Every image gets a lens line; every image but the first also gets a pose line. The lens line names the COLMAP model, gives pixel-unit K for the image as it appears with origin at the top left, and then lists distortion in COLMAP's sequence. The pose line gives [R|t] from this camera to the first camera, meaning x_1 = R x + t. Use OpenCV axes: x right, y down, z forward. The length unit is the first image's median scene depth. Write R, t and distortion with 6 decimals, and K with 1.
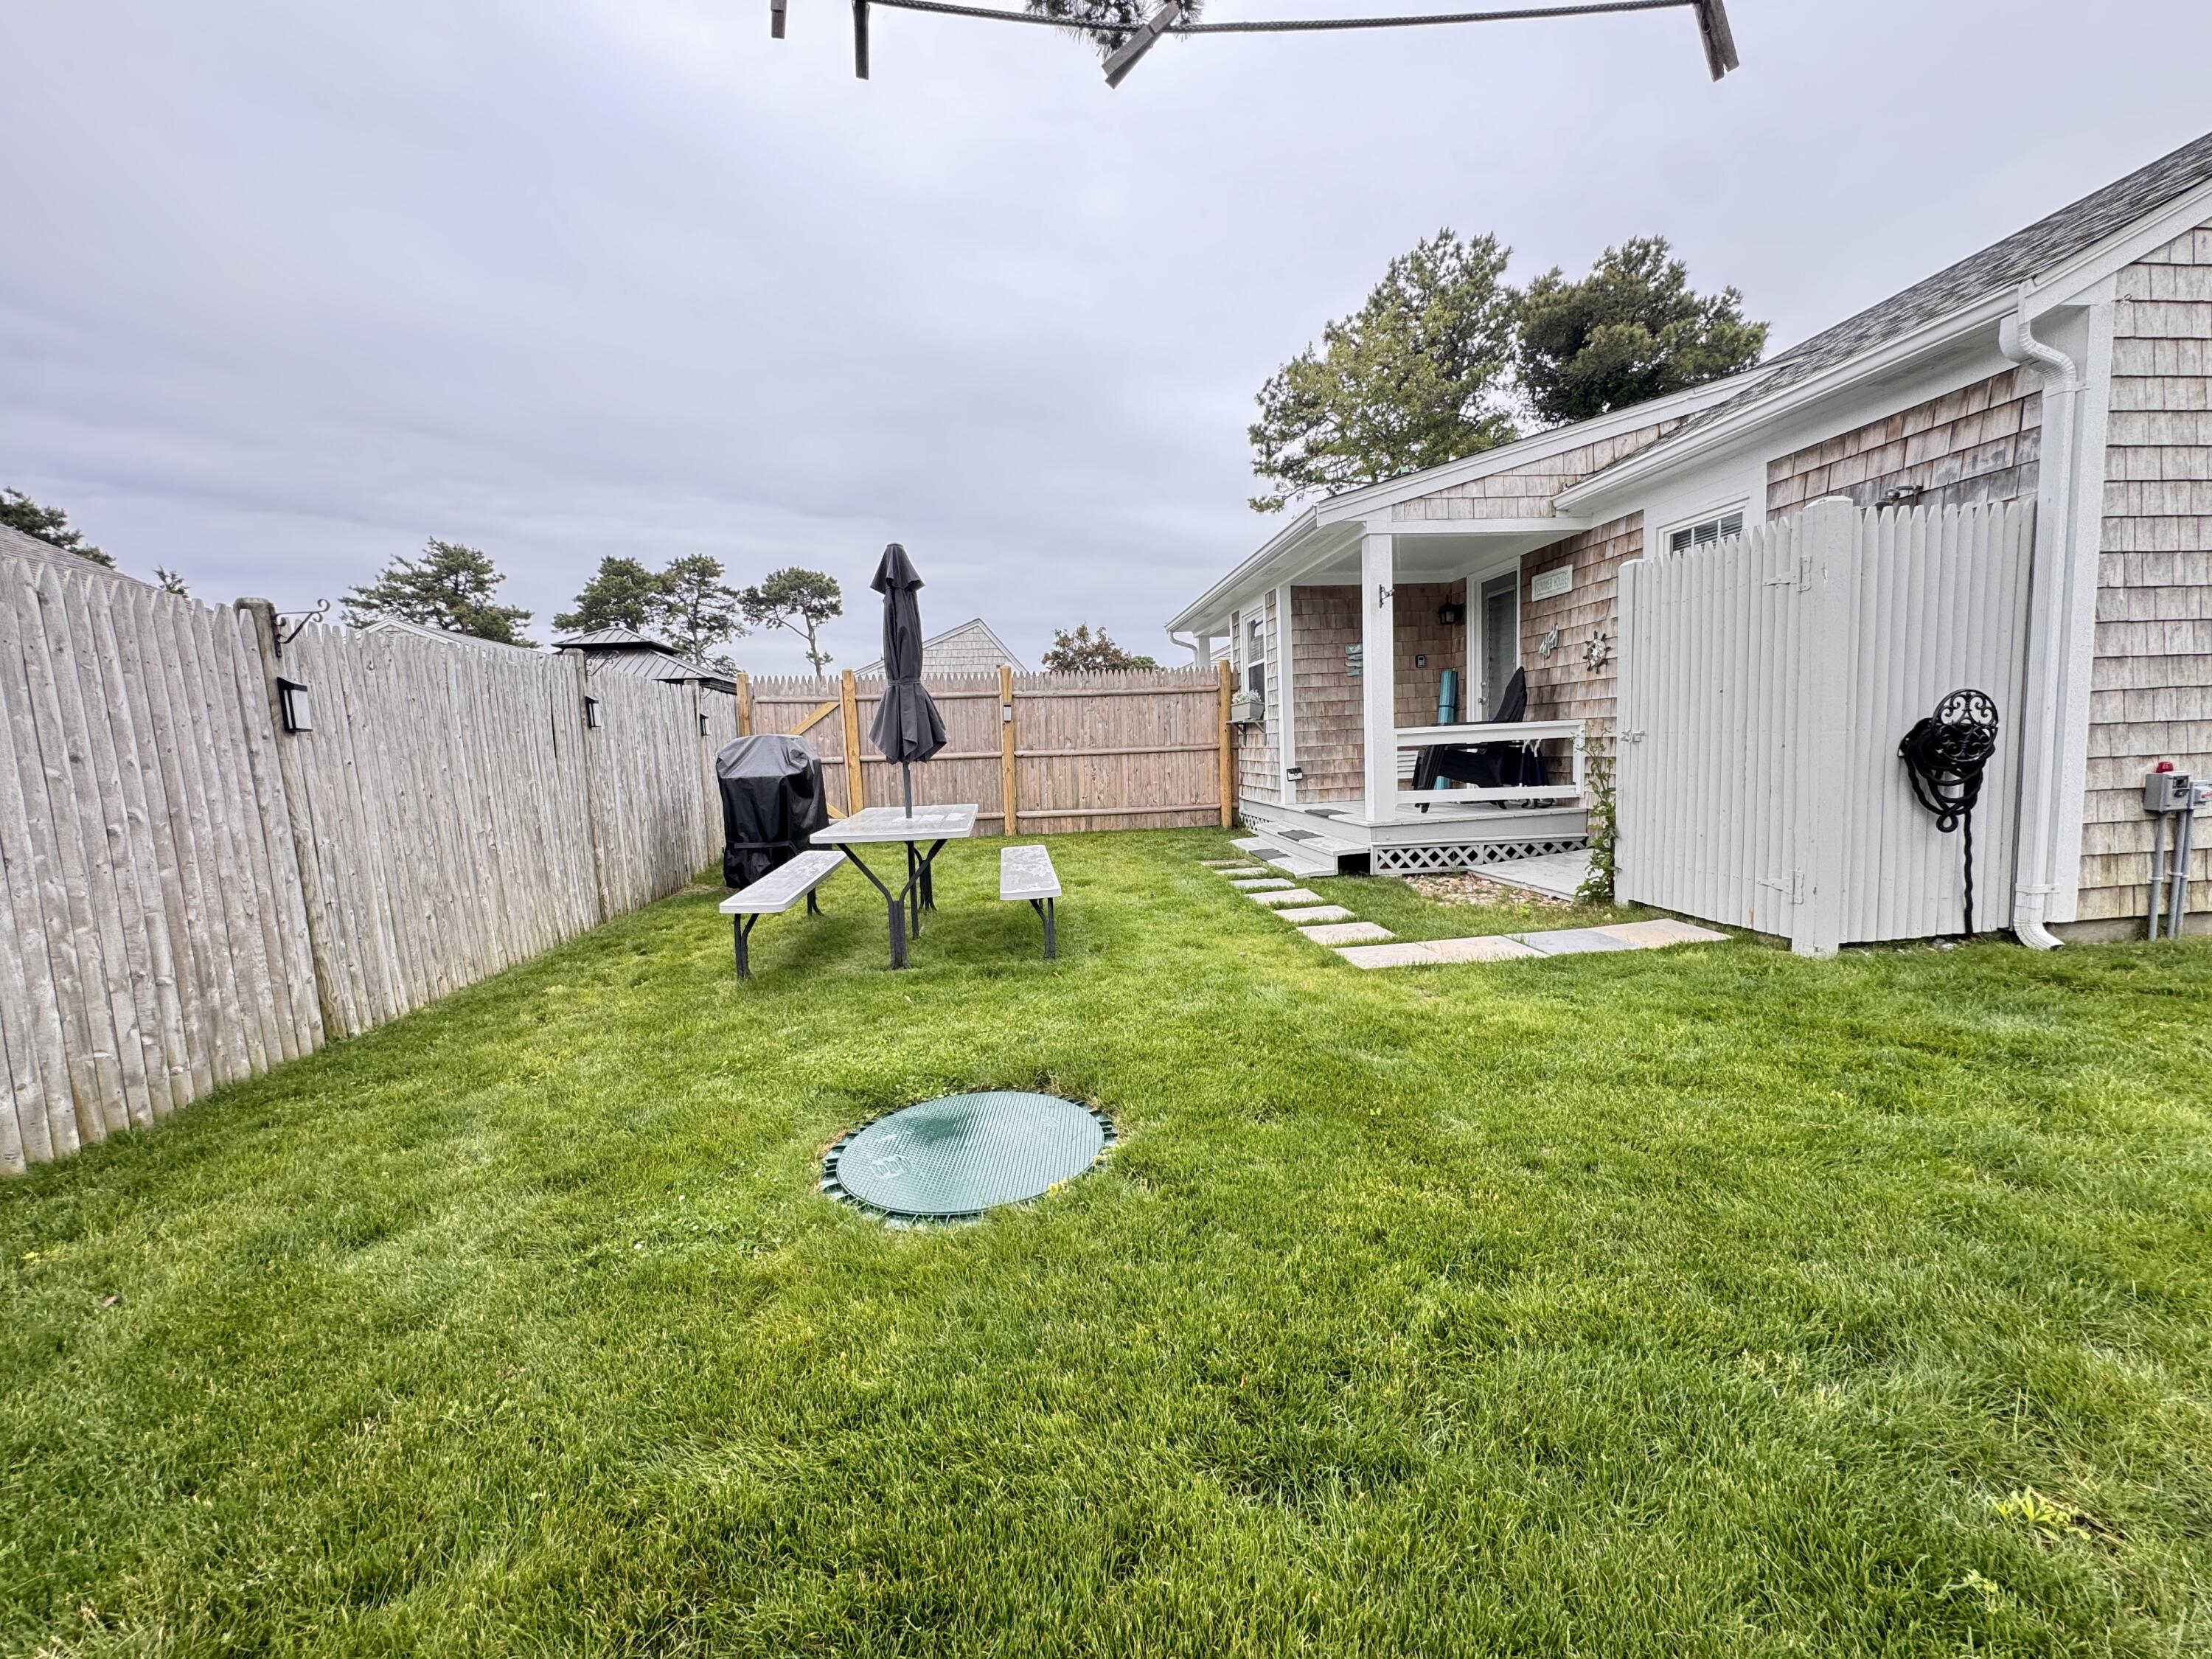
lens RADIAL K [[880.8, 0, 1099.3], [0, 880.8, 829.8], [0, 0, 1]] dist [-0.004382, 0.001141]
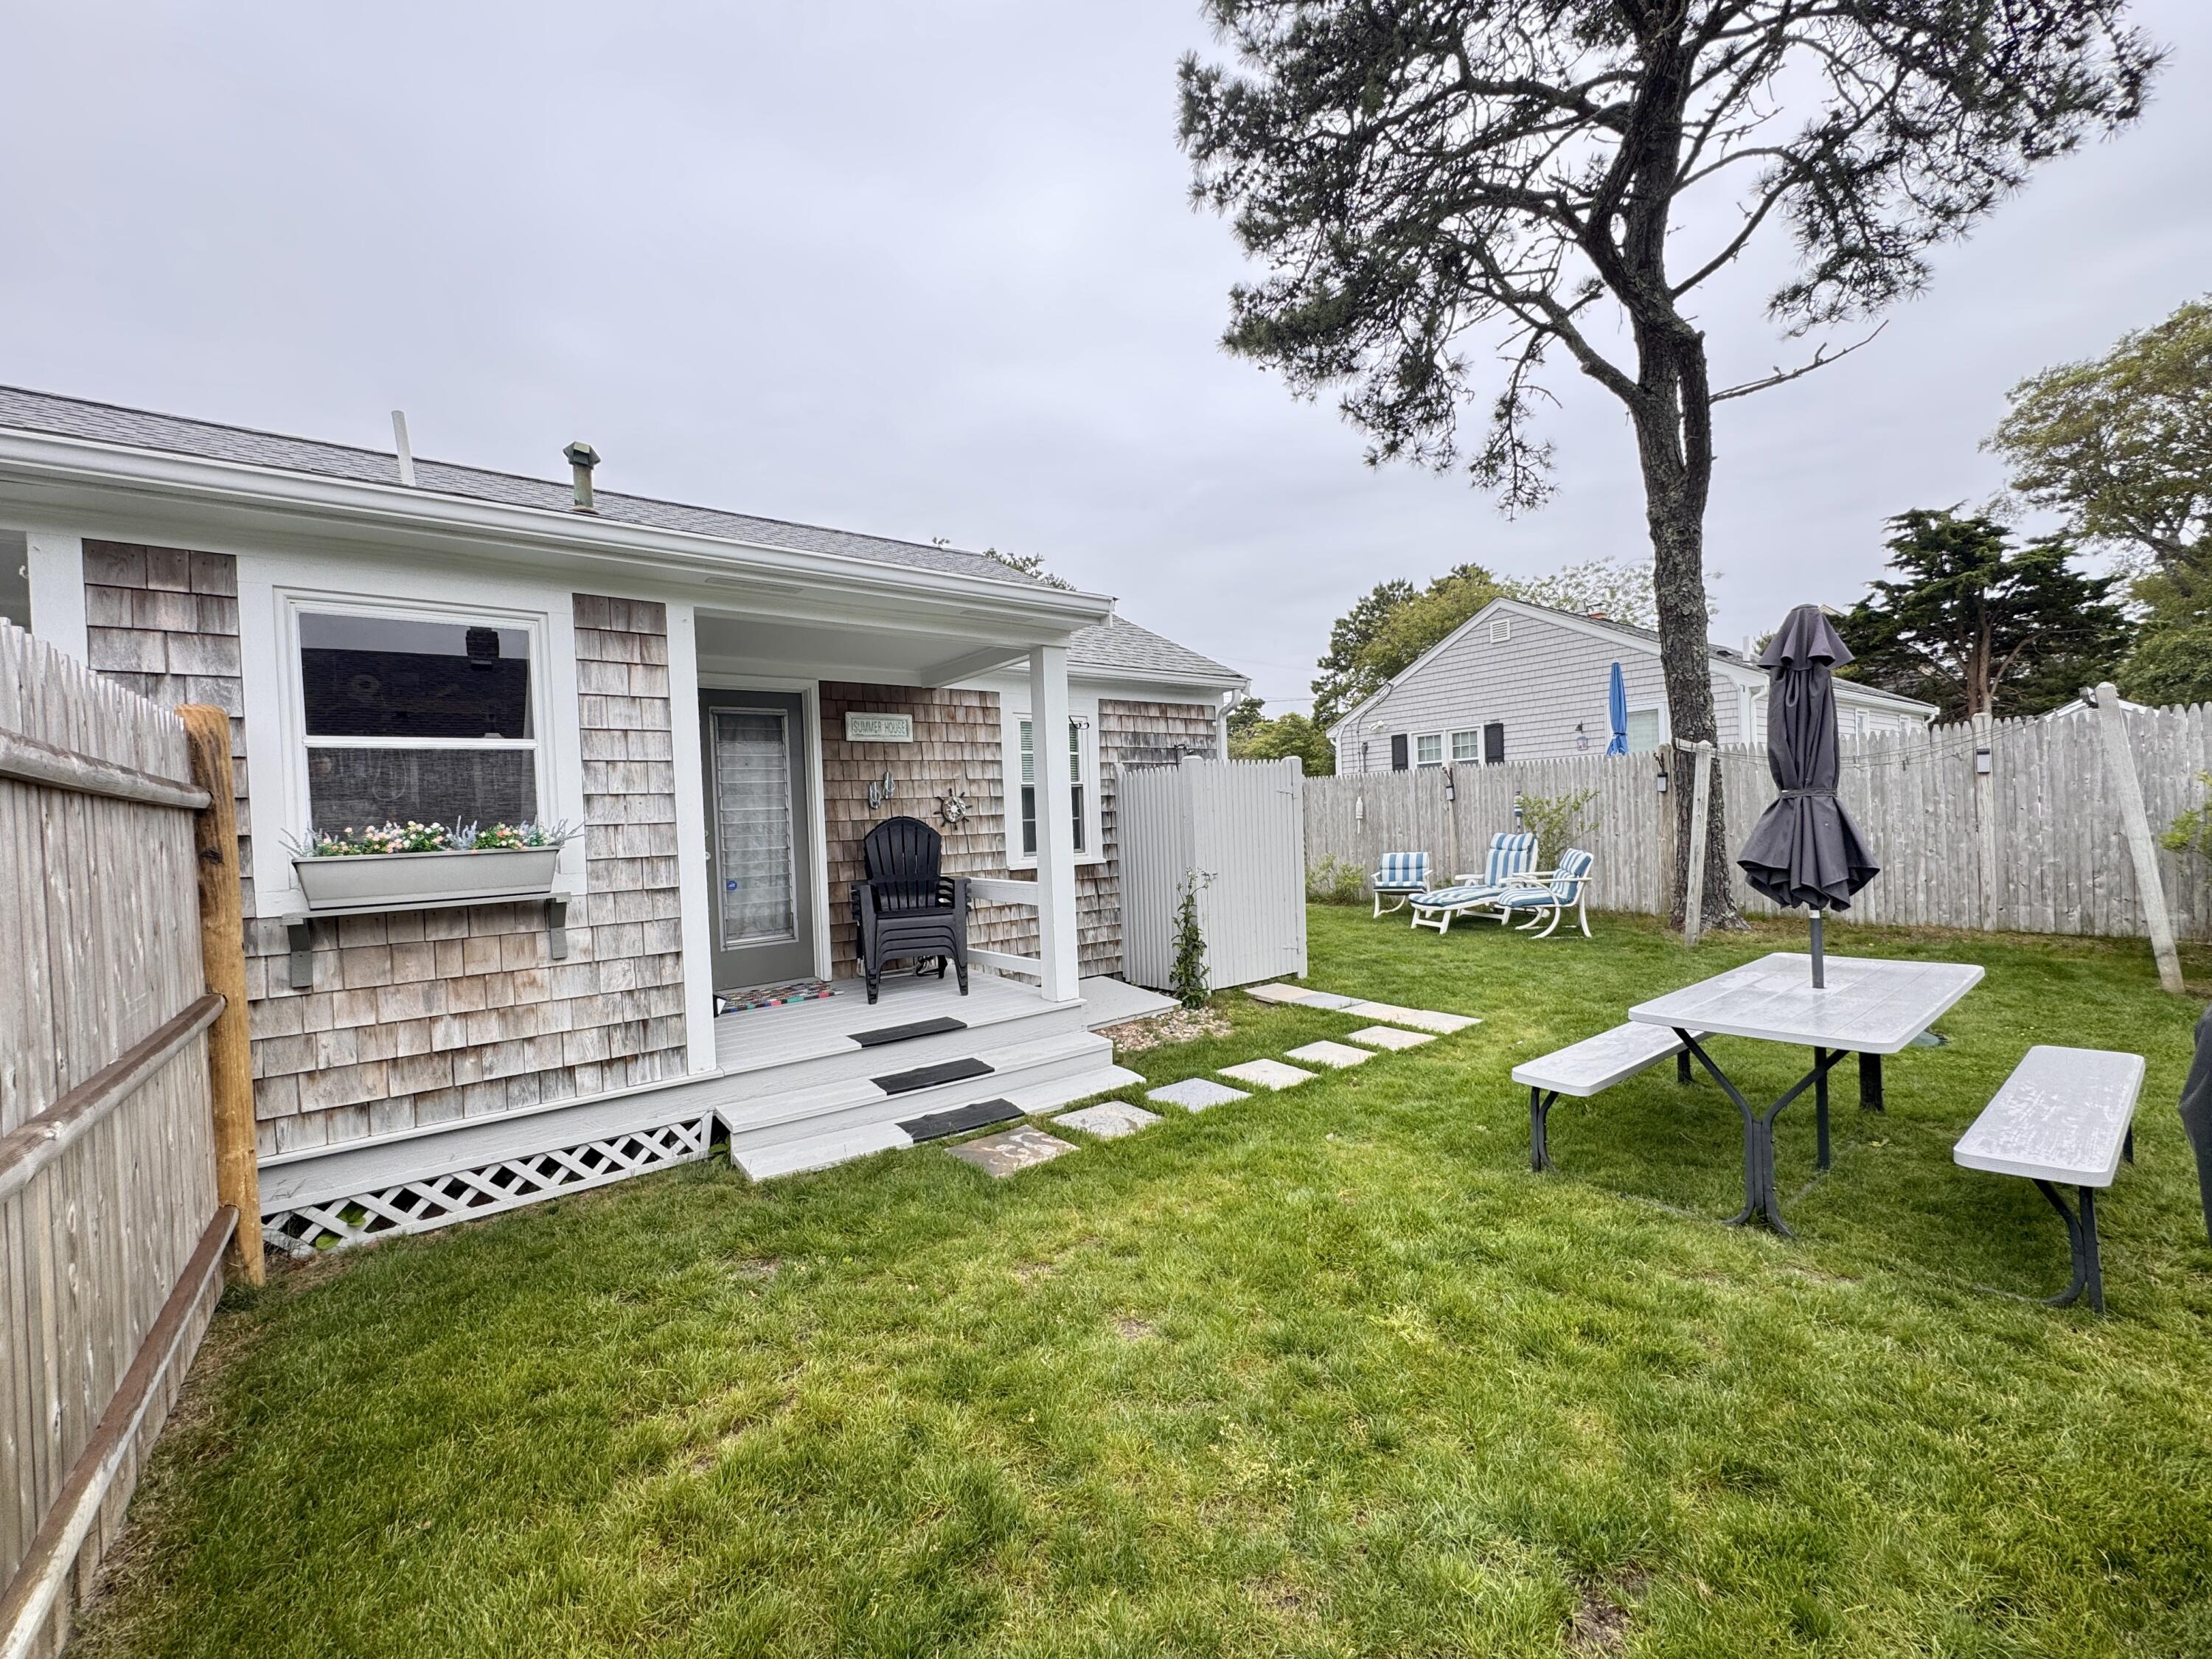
lens RADIAL K [[880.8, 0, 1109.2], [0, 880.8, 834.3], [0, 0, 1]] dist [-0.004382, 0.001141]
pose [[-0.530814, 0.047377, 0.846163, -0.380446], [0.142798, 0.989161, 0.034196, -0.174915], [-0.835371, 0.138982, -0.531826, 1.340437]]
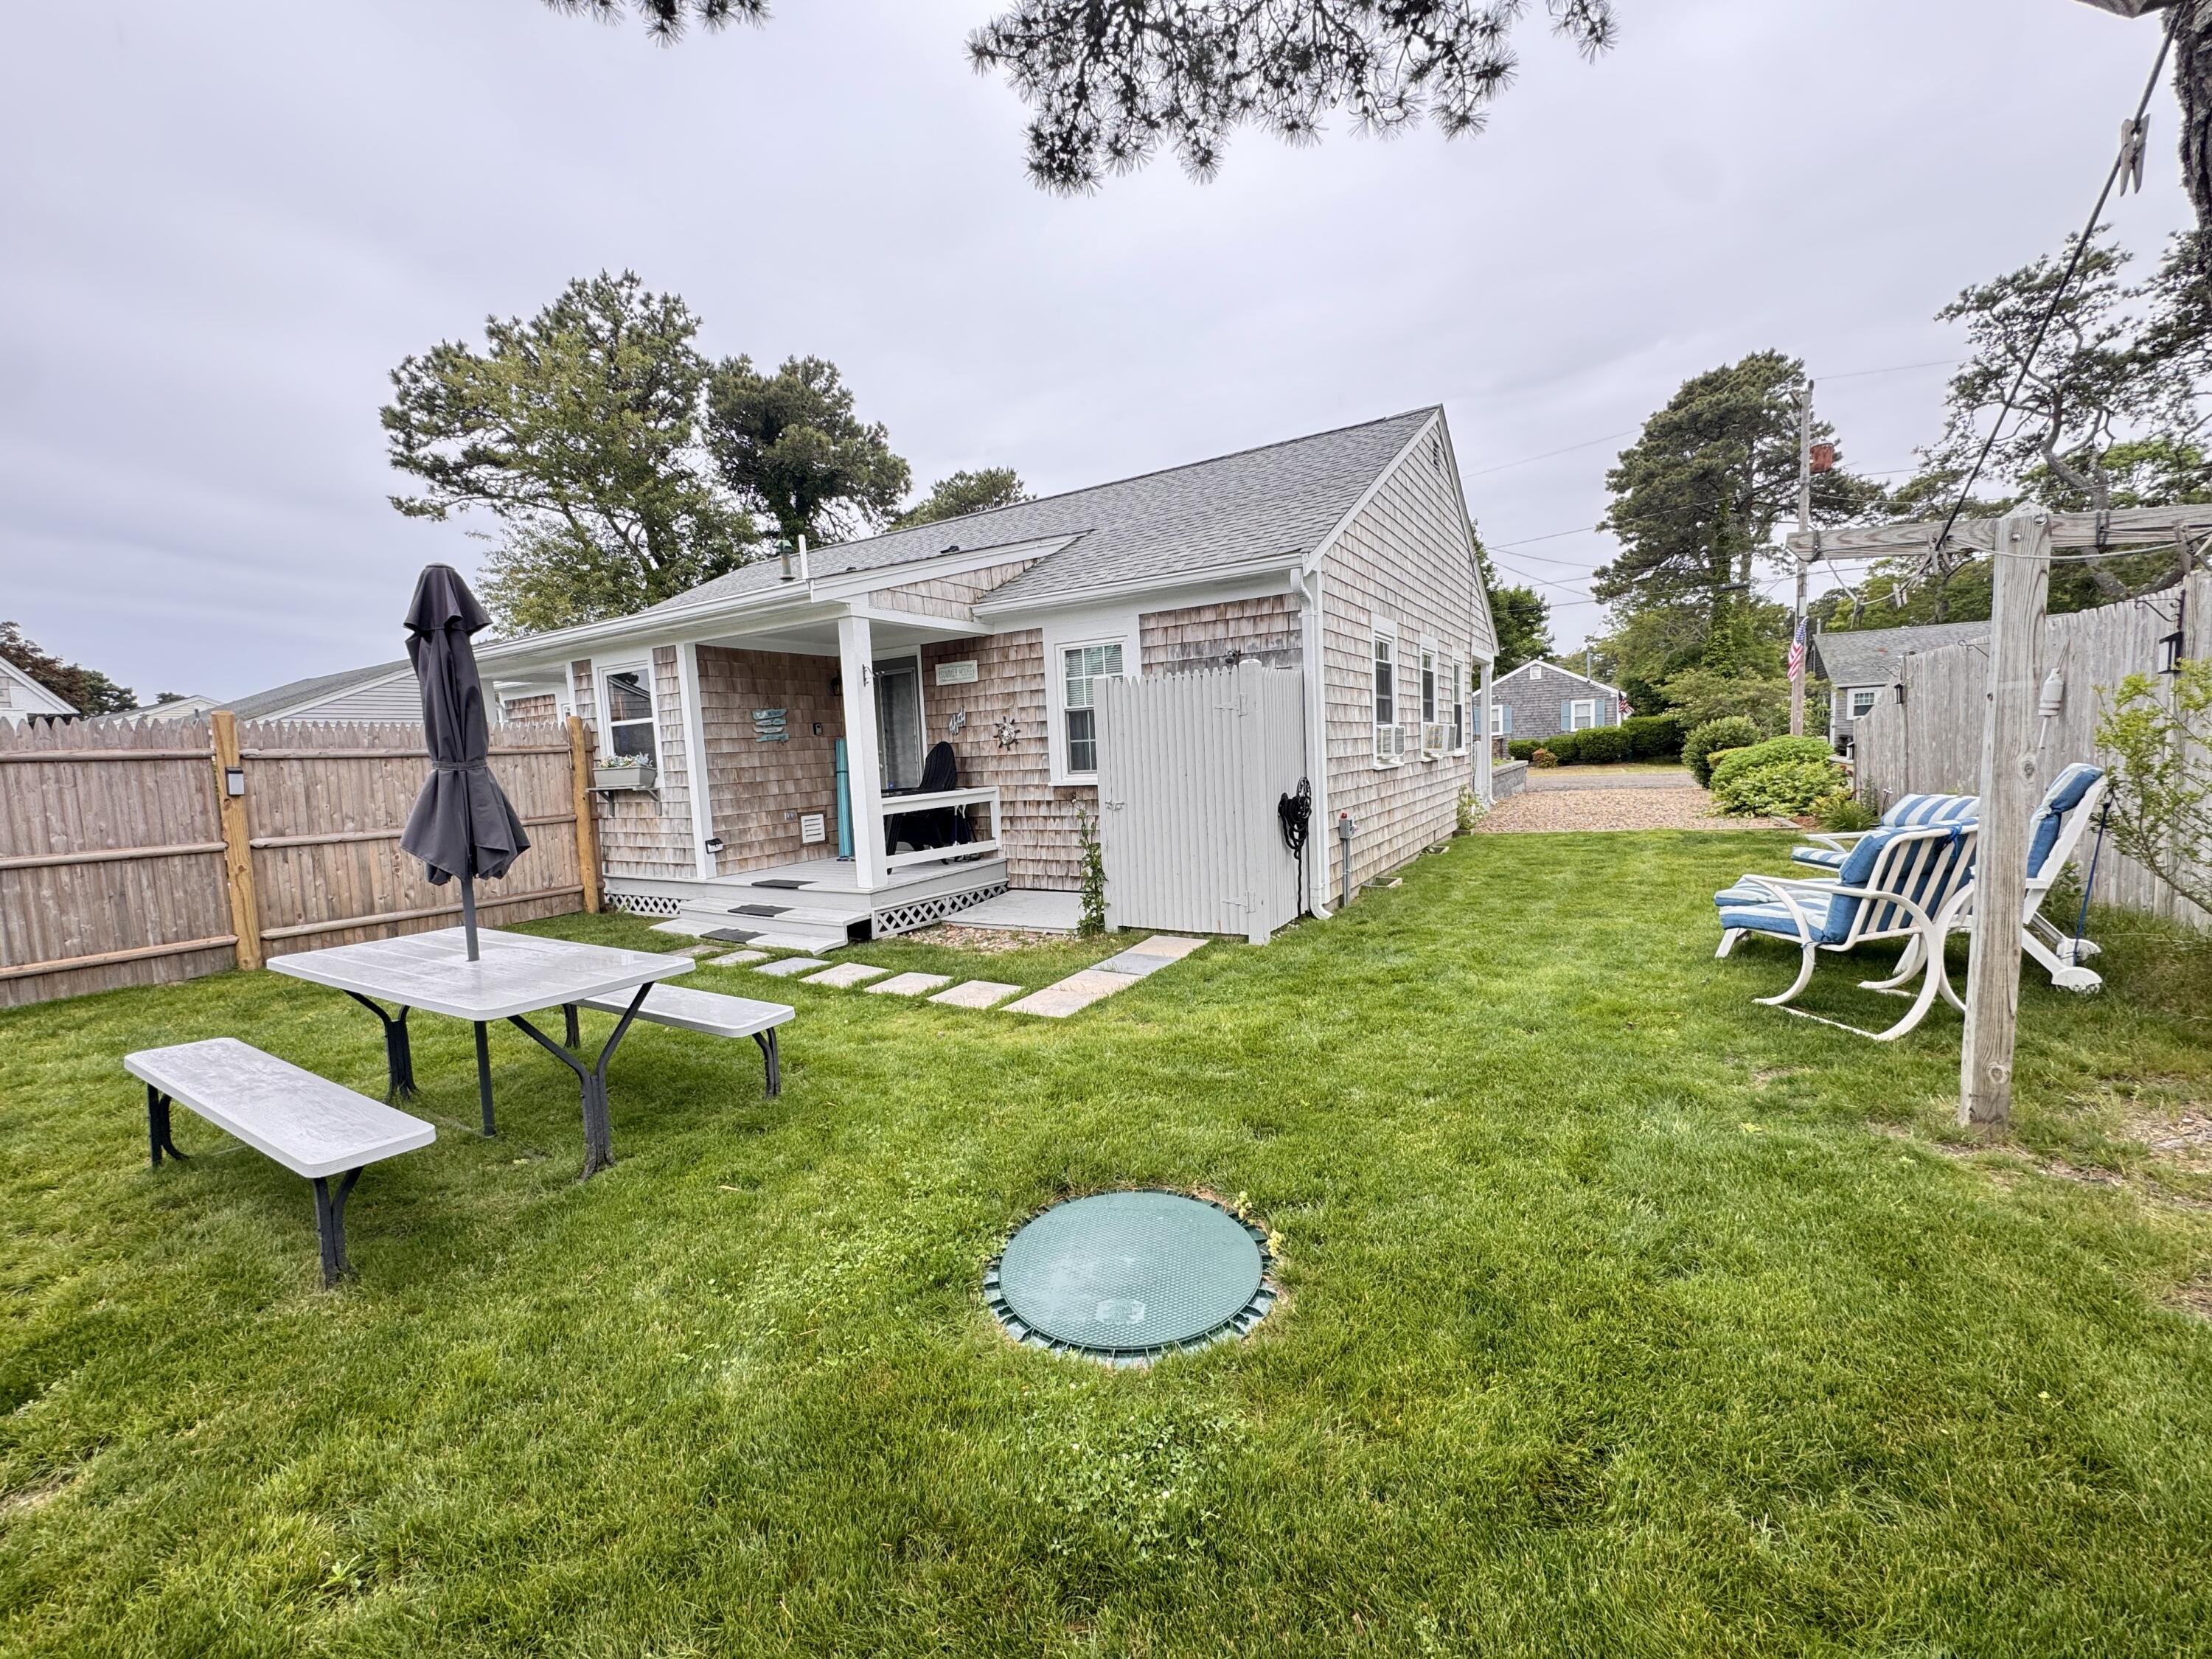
lens RADIAL K [[880.8, 0, 1097.8], [0, 880.8, 835.1], [0, 0, 1]] dist [-0.004382, 0.001141]
pose [[0.606218, -0.065221, 0.792620, -0.343618], [0.099232, 0.995046, 0.005983, -0.050481], [-0.789083, 0.075027, 0.609687, 0.138858]]
